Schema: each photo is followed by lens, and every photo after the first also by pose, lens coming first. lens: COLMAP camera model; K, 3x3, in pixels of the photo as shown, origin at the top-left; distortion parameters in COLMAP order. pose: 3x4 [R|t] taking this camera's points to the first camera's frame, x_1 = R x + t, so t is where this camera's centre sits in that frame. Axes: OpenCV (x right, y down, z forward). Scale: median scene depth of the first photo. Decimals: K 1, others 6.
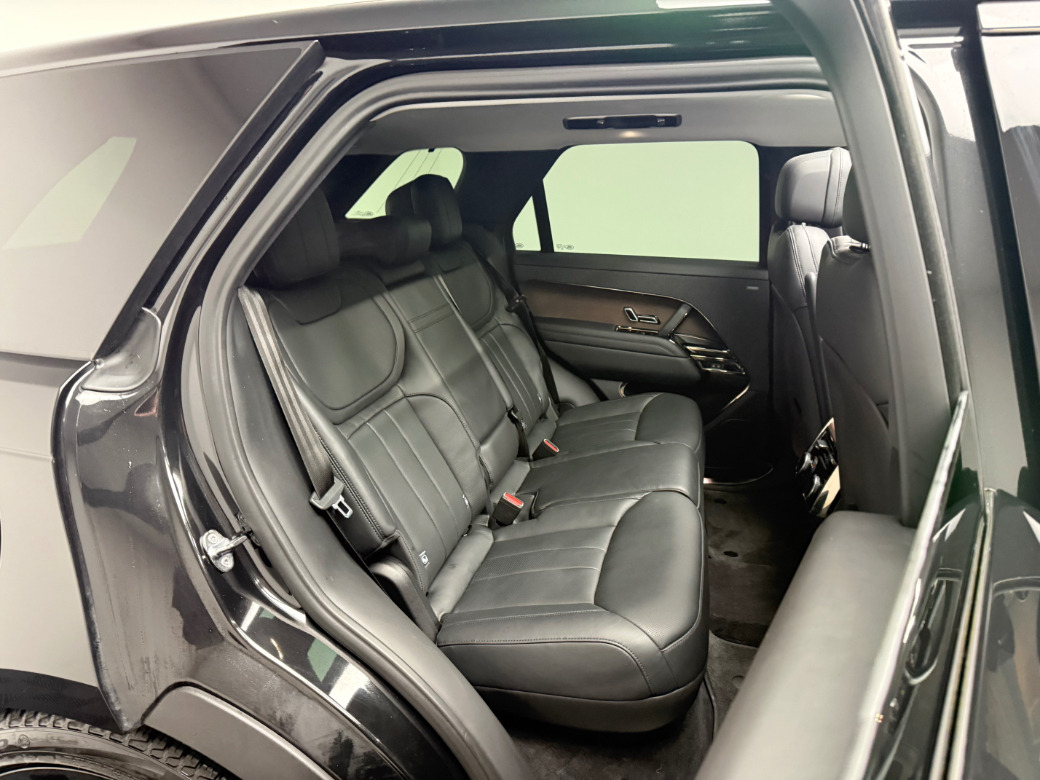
lens RADIAL K [[728.9, 0, 520.0], [0, 728.9, 408.8], [0, 0, 1]] dist [0.101802, -0.000577]
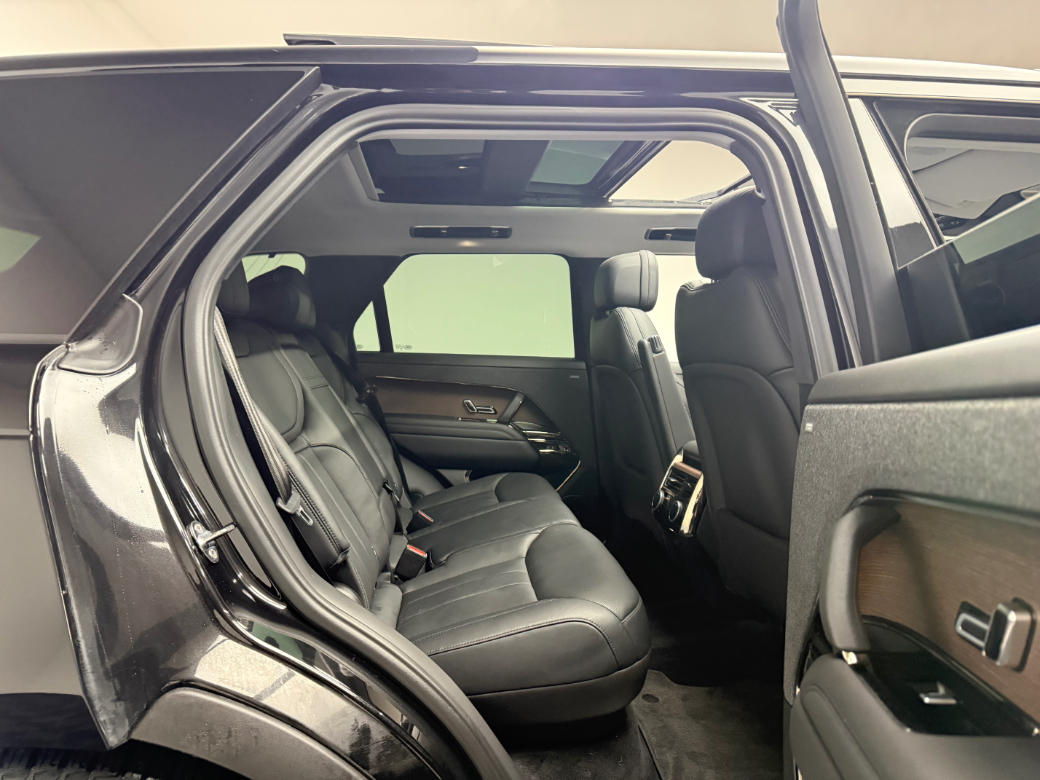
lens RADIAL K [[723.3, 0, 520.0], [0, 723.3, 390.0], [0, 0, 1]] dist [0.115840, -0.001235]
pose [[0.946536, -0.025832, 0.321561, -0.198111], [0.102888, 0.968906, -0.225022, 0.156290], [-0.305750, 0.246076, 0.919763, -0.015684]]
